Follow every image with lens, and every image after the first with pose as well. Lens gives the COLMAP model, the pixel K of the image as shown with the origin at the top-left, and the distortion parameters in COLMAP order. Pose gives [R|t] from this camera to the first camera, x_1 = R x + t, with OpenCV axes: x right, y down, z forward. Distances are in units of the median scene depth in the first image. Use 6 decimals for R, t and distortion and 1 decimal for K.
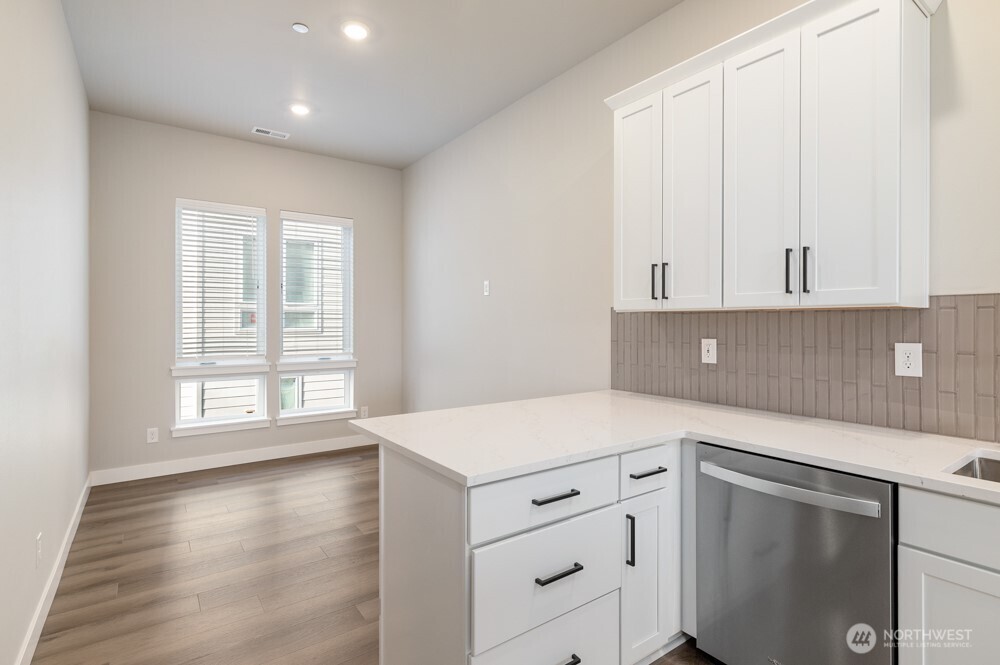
lens RADIAL K [[490.6, 0, 498.9], [0, 490.6, 329.1], [0, 0, 1]] dist [0.009986, -0.000258]
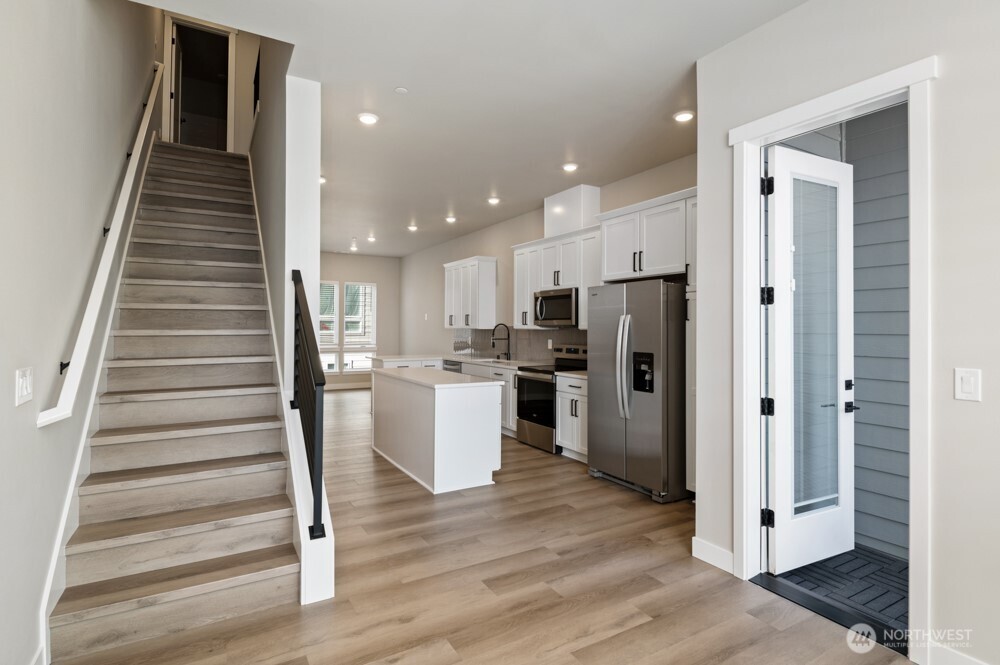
lens RADIAL K [[501.6, 0, 500.0], [0, 501.6, 332.5], [0, 0, 1]] dist [-0.000351, -0.000012]
pose [[0.995447, 0.007476, -0.095027, 0.509704], [-0.007890, 0.999961, -0.003984, 0.001899], [0.094994, 0.004716, 0.995467, -1.281103]]
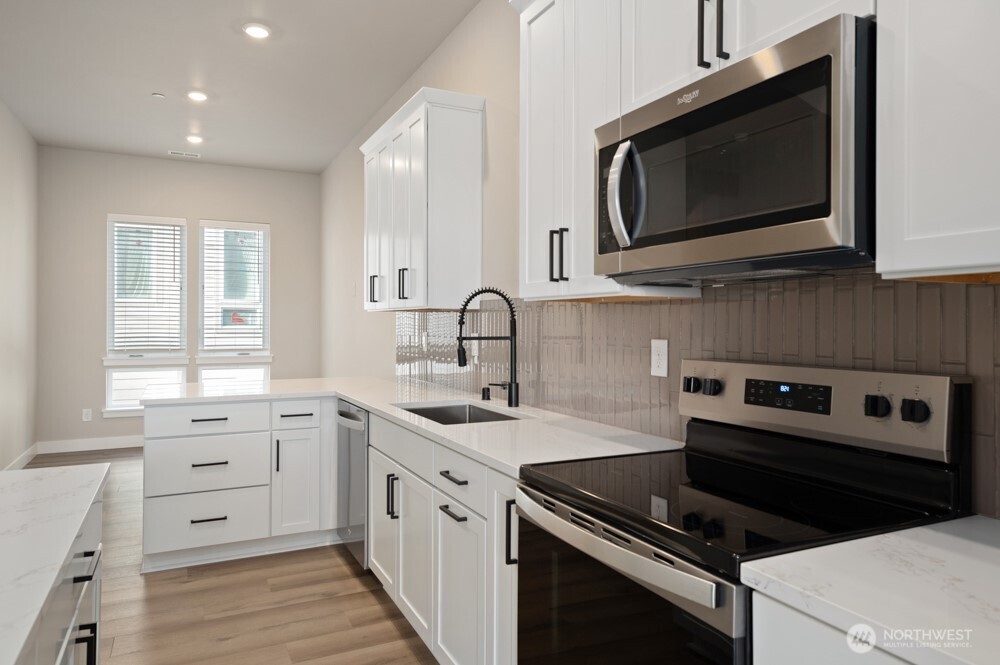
lens RADIAL K [[653.4, 0, 502.3], [0, 653.4, 324.5], [0, 0, 1]] dist [0.020542, -0.002244]
pose [[0.985728, 0.002498, -0.168325, 0.484211], [-0.004389, 0.999931, -0.010864, 0.009679], [0.168286, 0.011448, 0.985672, -0.347794]]
